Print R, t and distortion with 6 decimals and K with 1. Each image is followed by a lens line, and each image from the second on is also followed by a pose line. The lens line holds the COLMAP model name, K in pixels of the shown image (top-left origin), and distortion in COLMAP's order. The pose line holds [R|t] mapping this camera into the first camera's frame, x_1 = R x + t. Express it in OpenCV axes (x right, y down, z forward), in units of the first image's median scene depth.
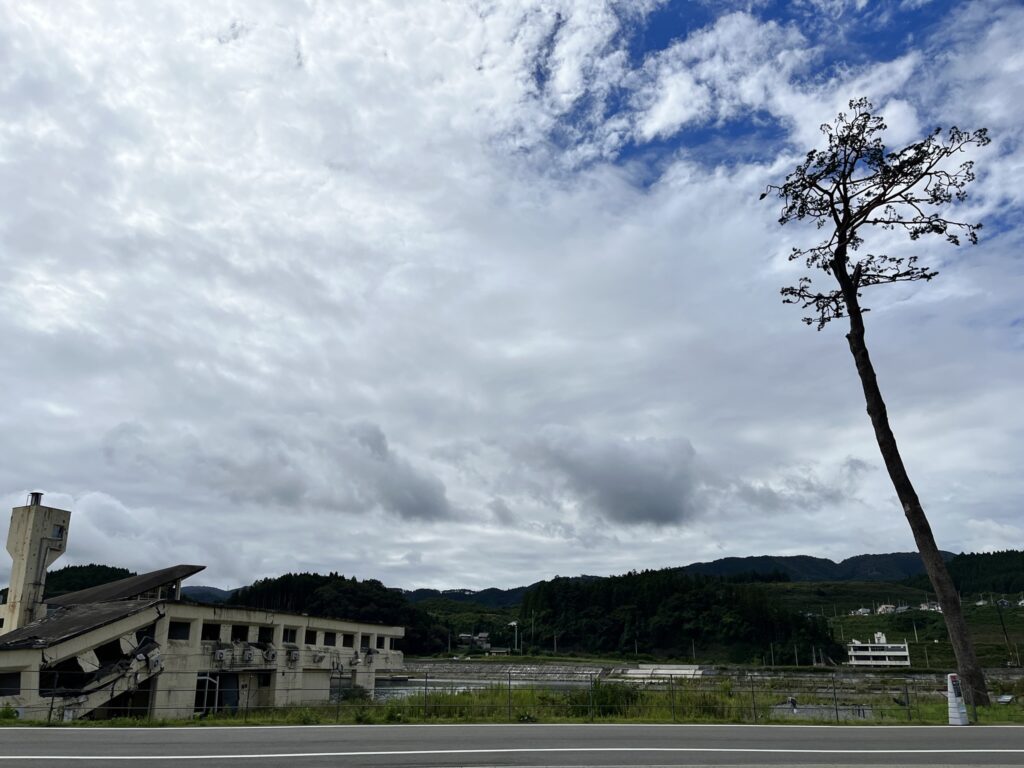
lens RADIAL K [[761.6, 0, 505.0], [0, 761.6, 393.7], [0, 0, 1]] dist [0.070403, -0.097588]
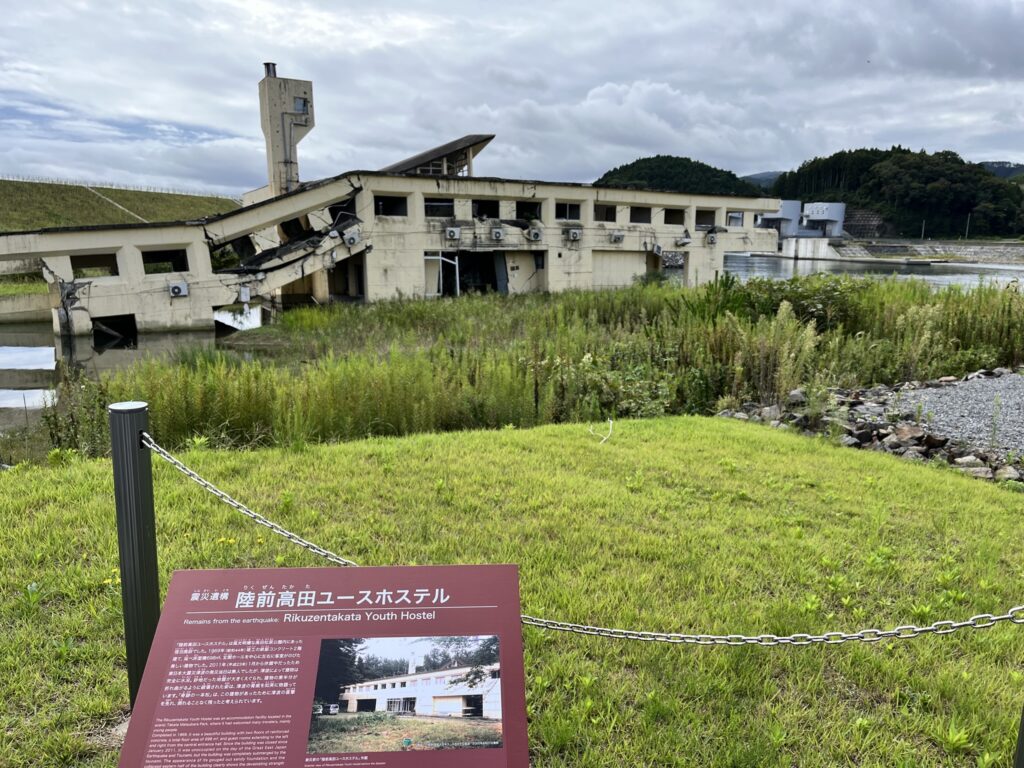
lens RADIAL K [[761.6, 0, 505.0], [0, 761.6, 393.7], [0, 0, 1]] dist [0.070403, -0.097588]
pose [[0.765538, 0.126264, -0.630879, 0.240535], [0.208491, 0.878959, 0.428908, 0.137501], [0.608673, -0.459878, 0.646552, 0.385467]]
